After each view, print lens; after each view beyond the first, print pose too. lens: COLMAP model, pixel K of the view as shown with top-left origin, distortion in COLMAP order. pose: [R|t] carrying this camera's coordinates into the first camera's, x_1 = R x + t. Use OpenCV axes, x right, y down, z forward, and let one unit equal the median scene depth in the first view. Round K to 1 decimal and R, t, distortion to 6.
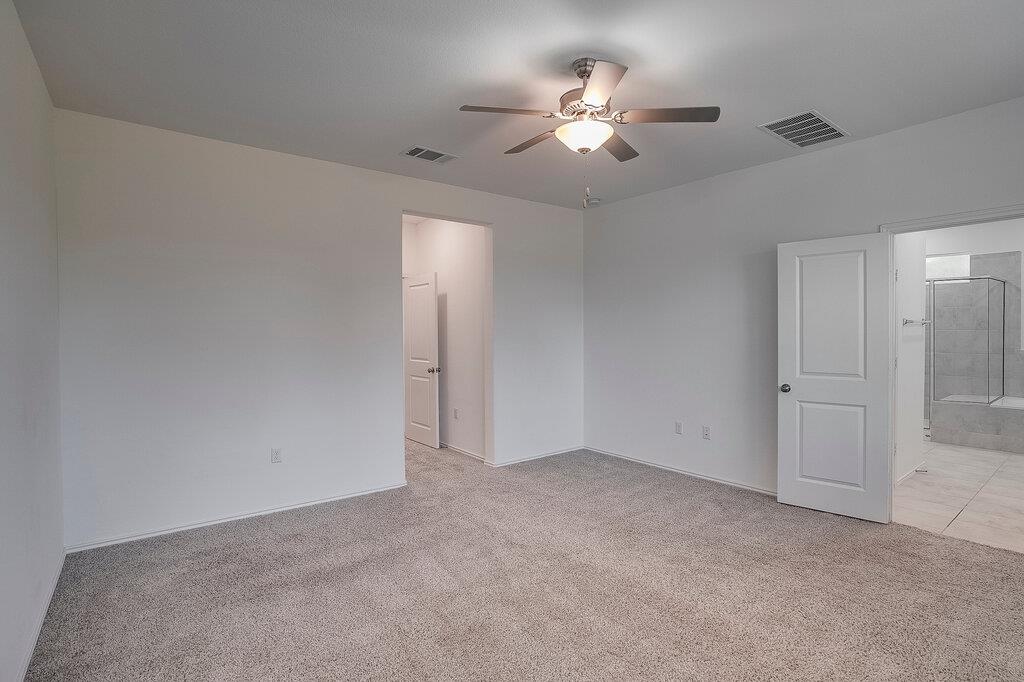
lens RADIAL K [[474.1, 0, 510.8], [0, 474.1, 335.5], [0, 0, 1]] dist [-0.004425, 0.001085]
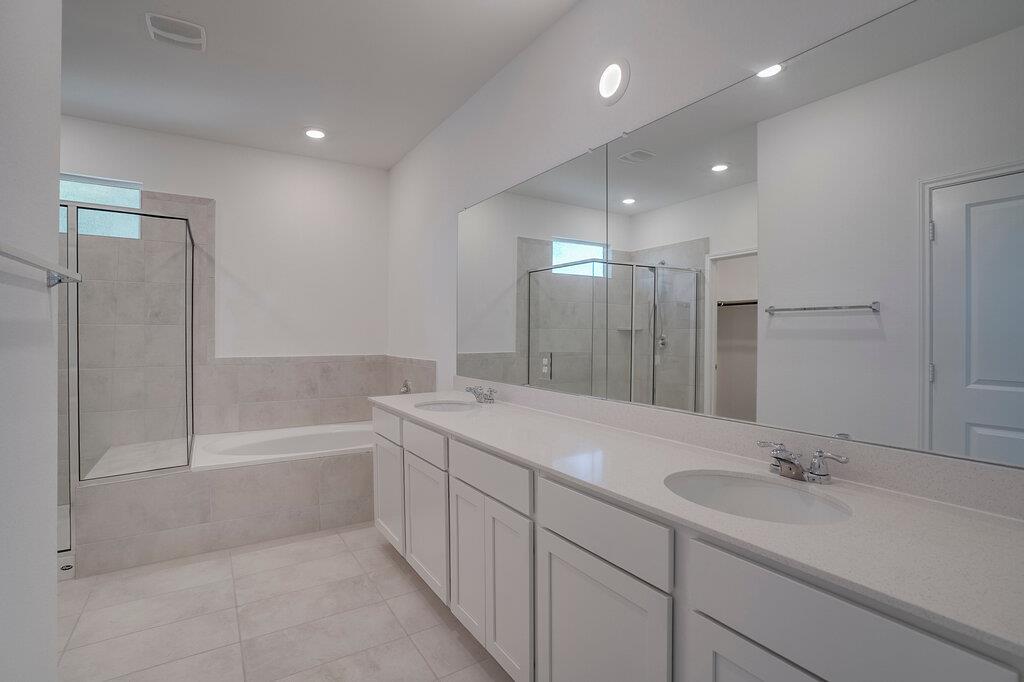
lens RADIAL K [[474.1, 0, 511.6], [0, 474.1, 340.7], [0, 0, 1]] dist [-0.004425, 0.001085]
pose [[0.093900, -0.005944, 0.995564, 0.454926], [0.008462, 0.999951, 0.005172, 0.008686], [-0.995546, 0.007938, 0.093945, 0.511395]]
